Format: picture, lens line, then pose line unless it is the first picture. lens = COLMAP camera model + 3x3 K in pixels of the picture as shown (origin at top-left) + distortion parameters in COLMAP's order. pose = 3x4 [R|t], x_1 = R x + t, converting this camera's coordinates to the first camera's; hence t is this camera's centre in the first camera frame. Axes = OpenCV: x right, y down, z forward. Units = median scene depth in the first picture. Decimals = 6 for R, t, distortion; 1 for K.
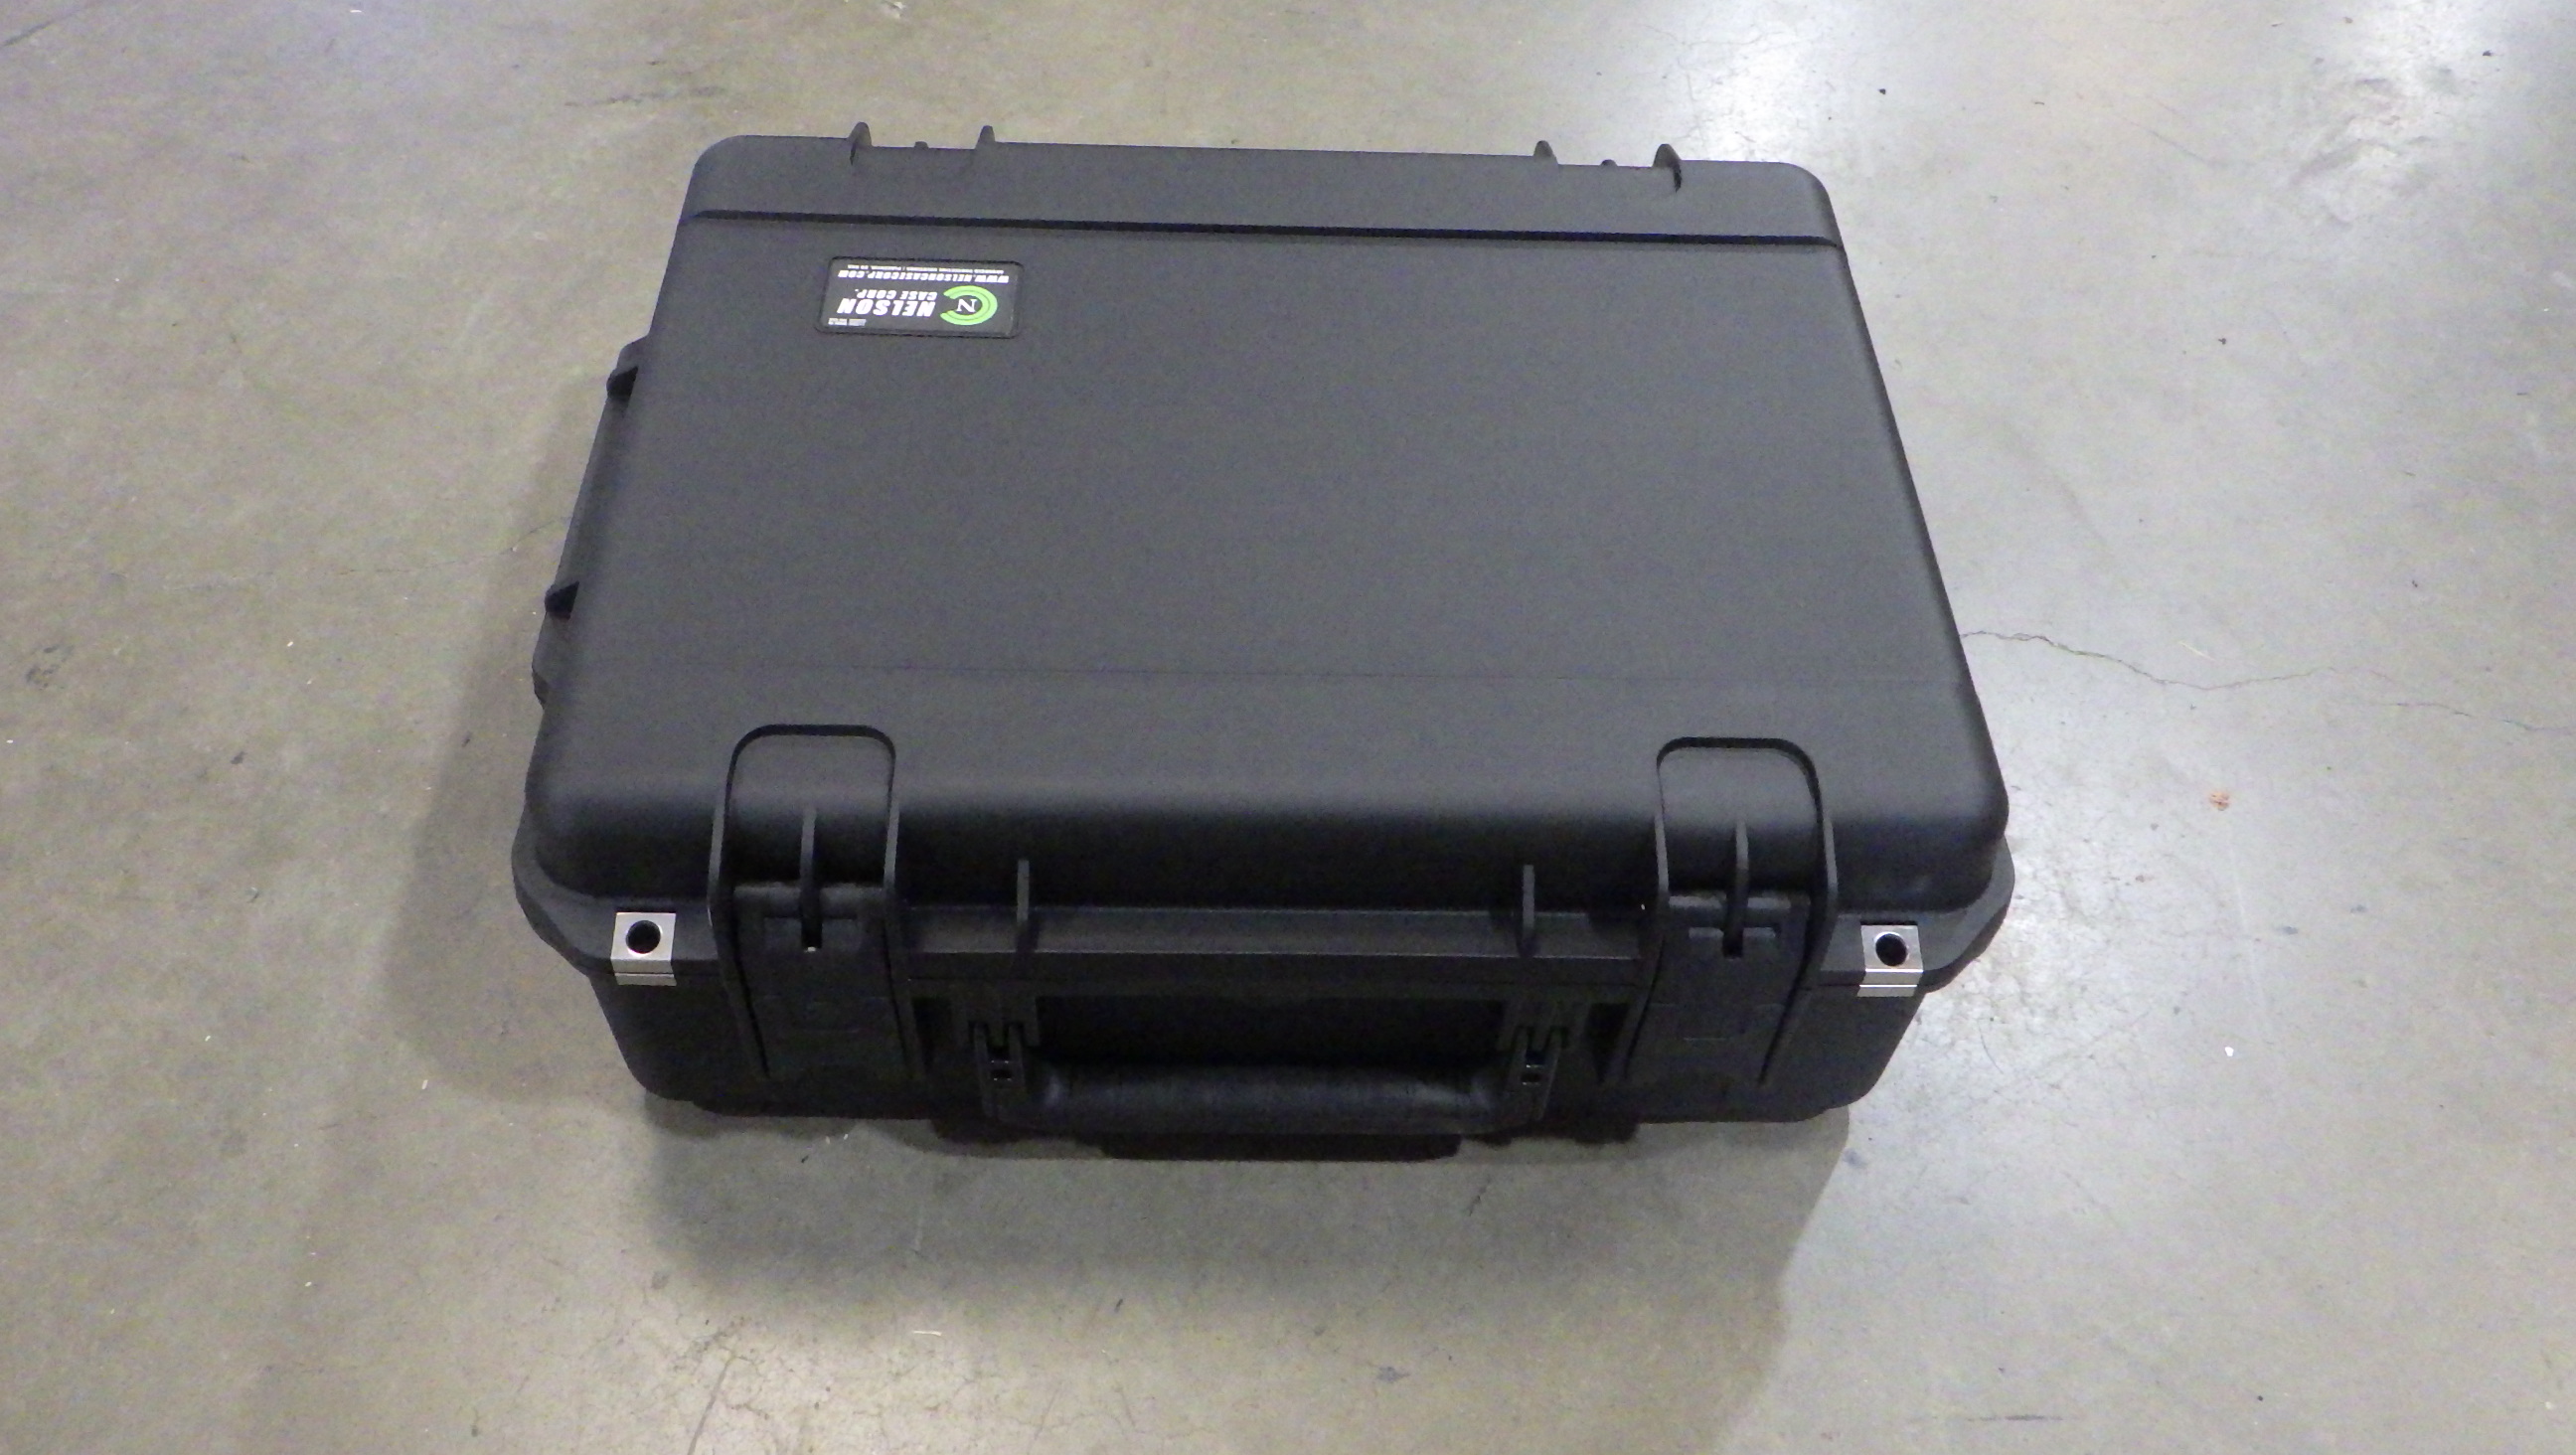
lens RADIAL K [[2132.5, 0, 1286.2], [0, 2132.5, 711.1], [0, 0, 1]] dist [0.006365, 0.004444]
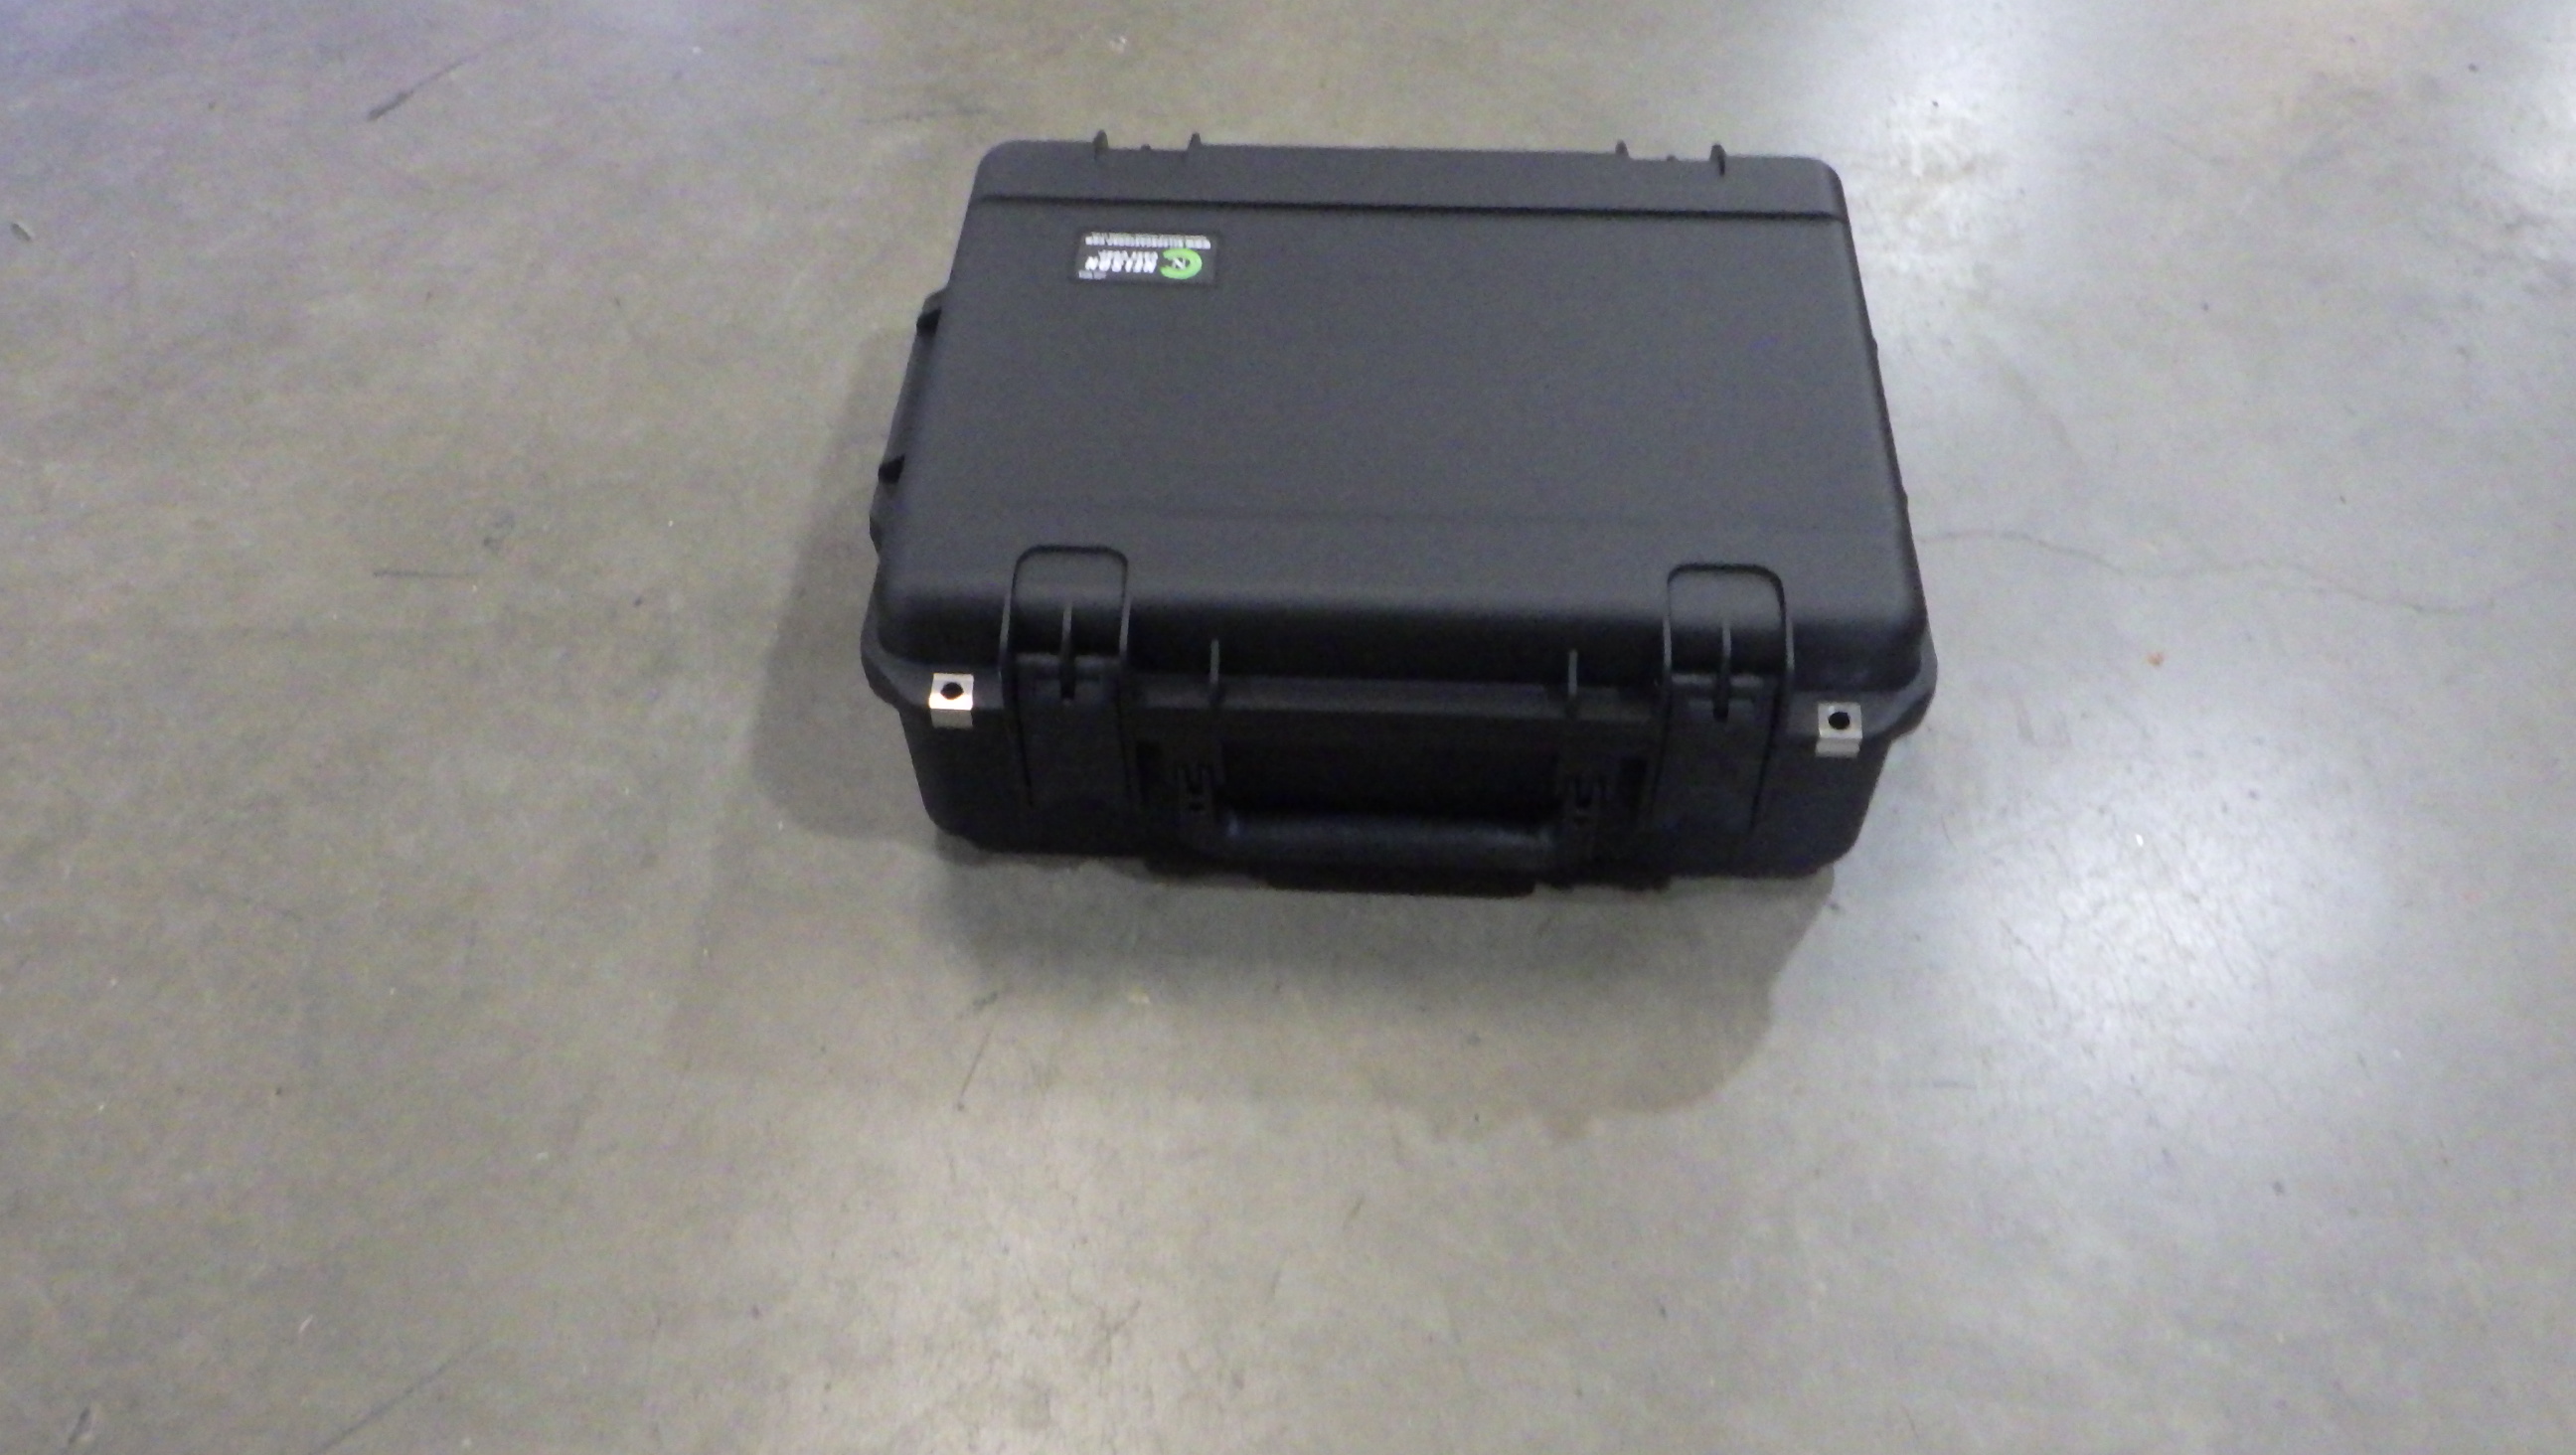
lens RADIAL K [[2132.5, 0, 1286.2], [0, 2132.5, 711.1], [0, 0, 1]] dist [0.006365, 0.004444]
pose [[0.996279, 0.016804, -0.084533, 0.038502], [-0.017713, 0.999793, -0.010007, 0.110569], [0.084348, 0.011467, 0.996370, -0.353742]]
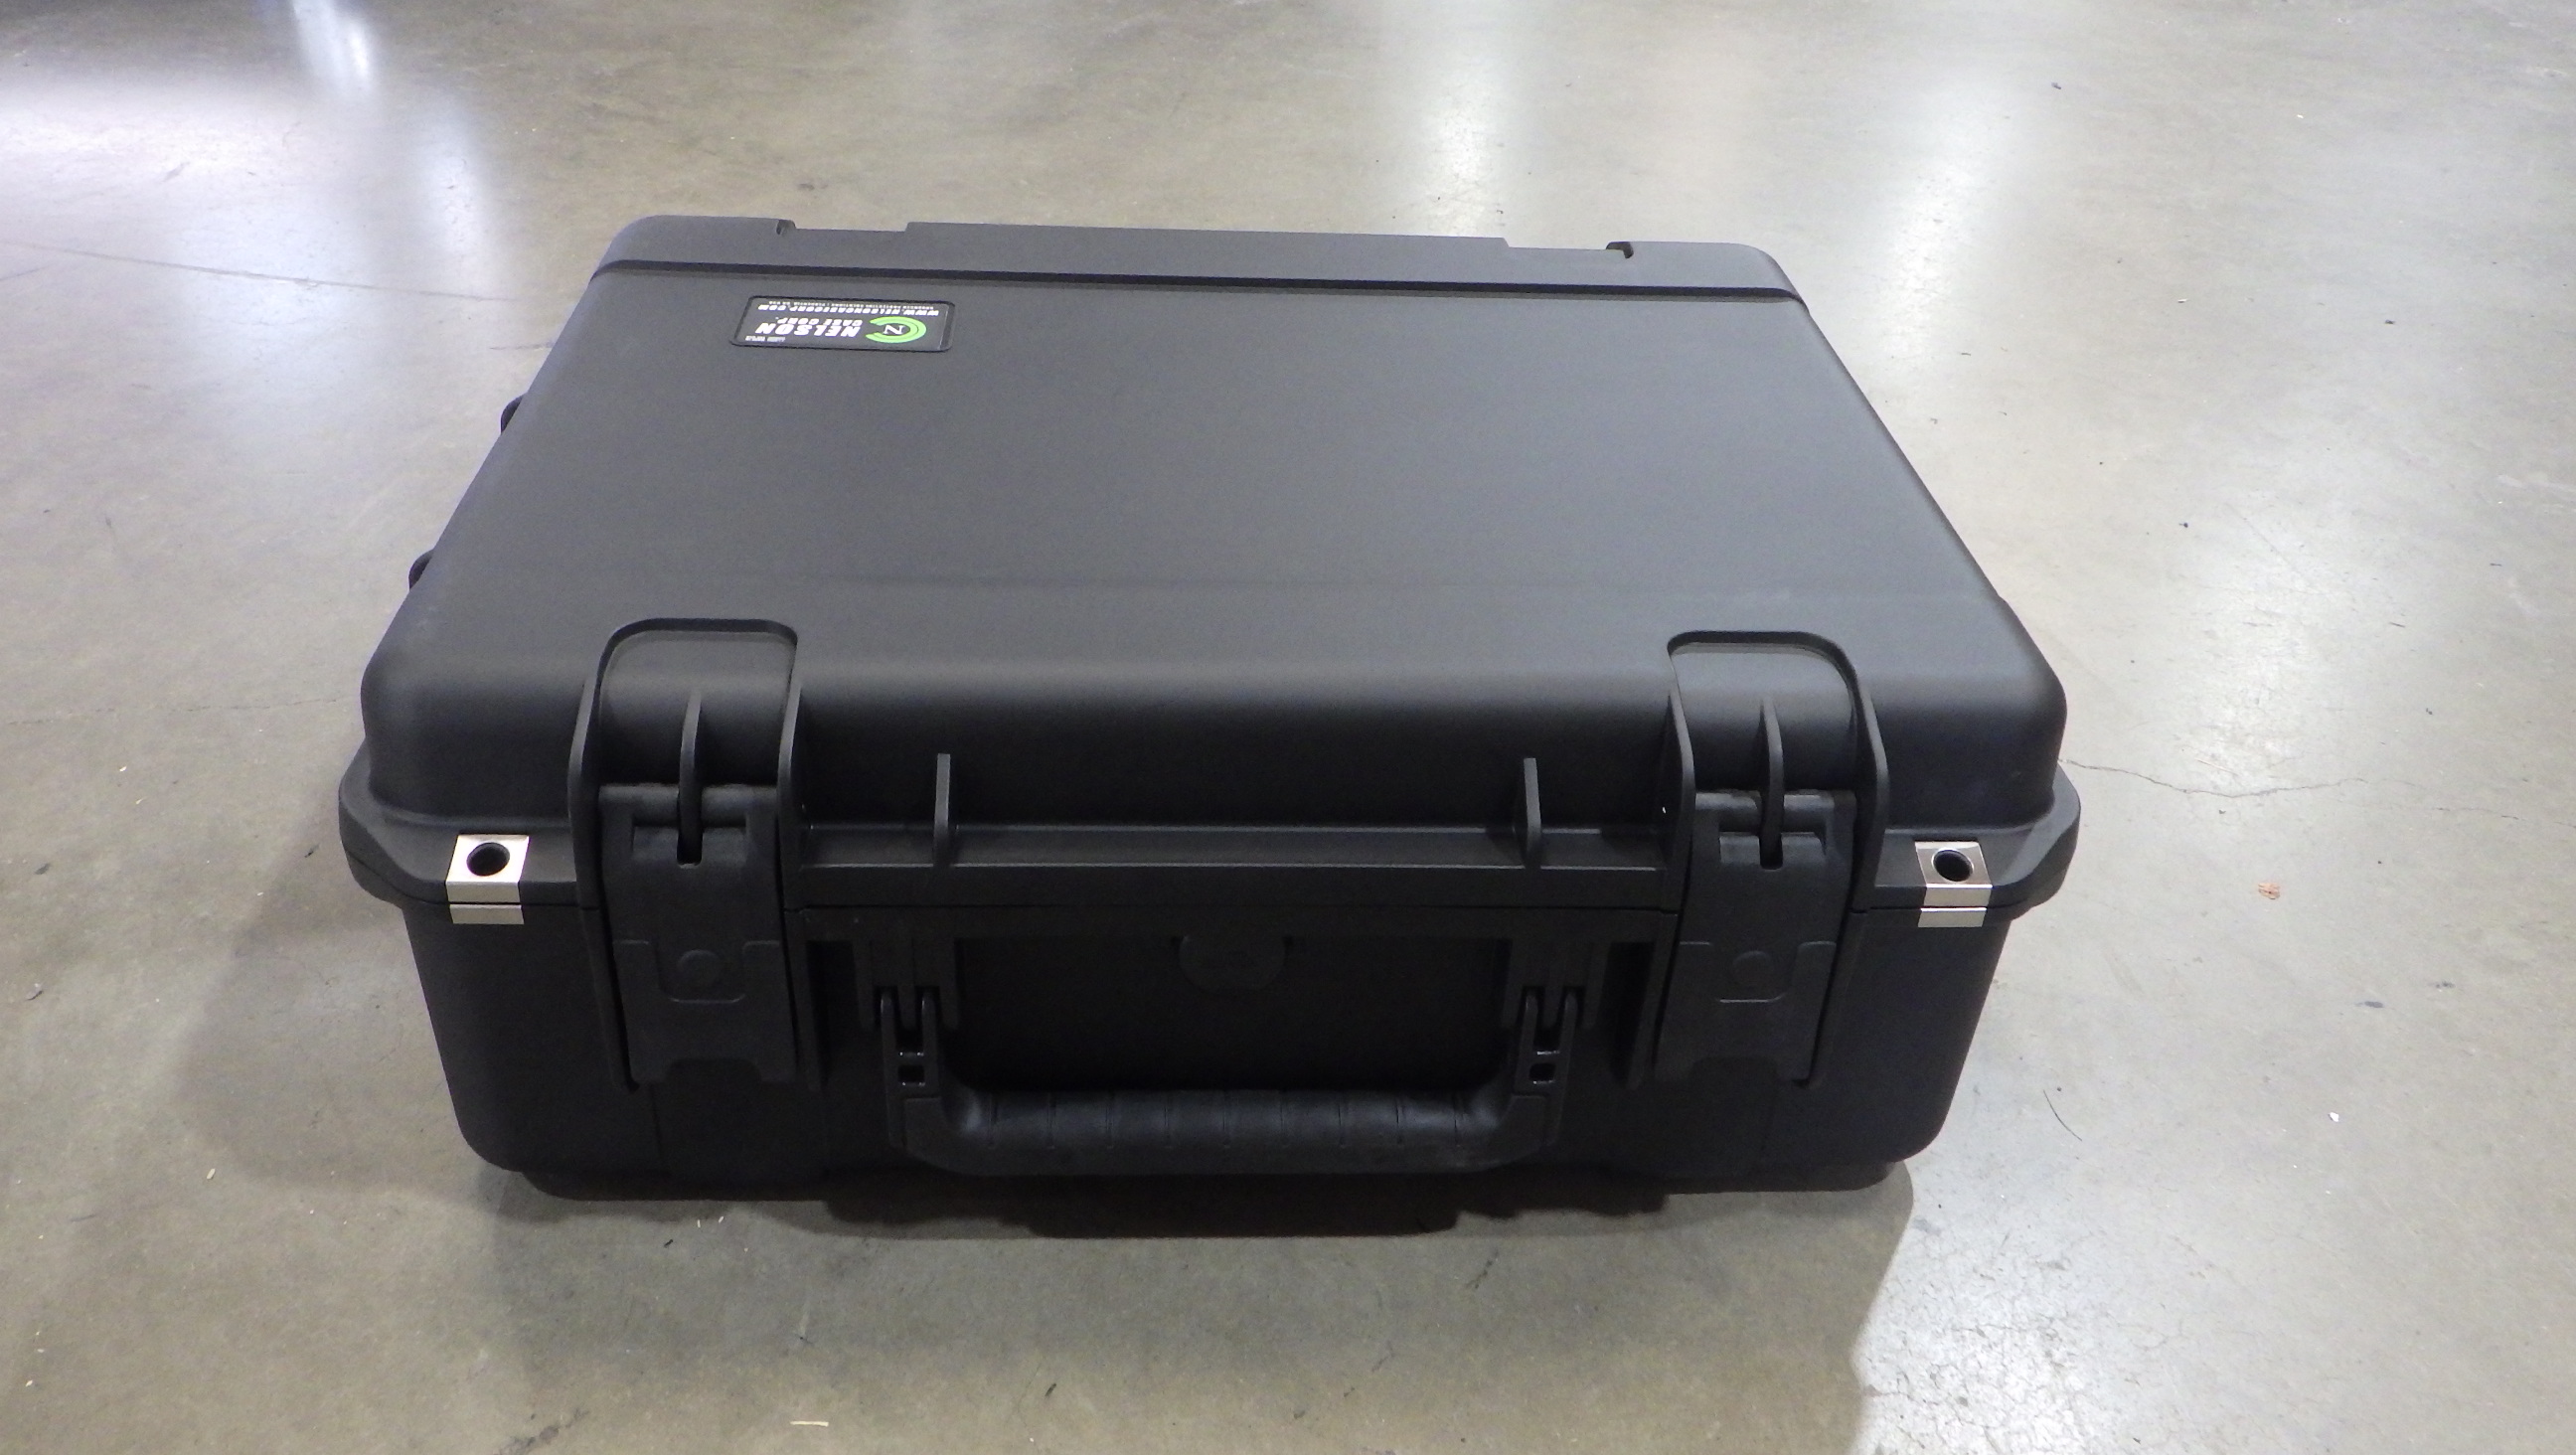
lens RADIAL K [[2132.5, 0, 1286.2], [0, 2132.5, 711.1], [0, 0, 1]] dist [0.006365, 0.004444]
pose [[0.999190, -0.015896, 0.036956, -0.014443], [0.025766, 0.958352, -0.284426, 0.254153], [-0.030895, 0.285148, 0.957985, 0.143917]]
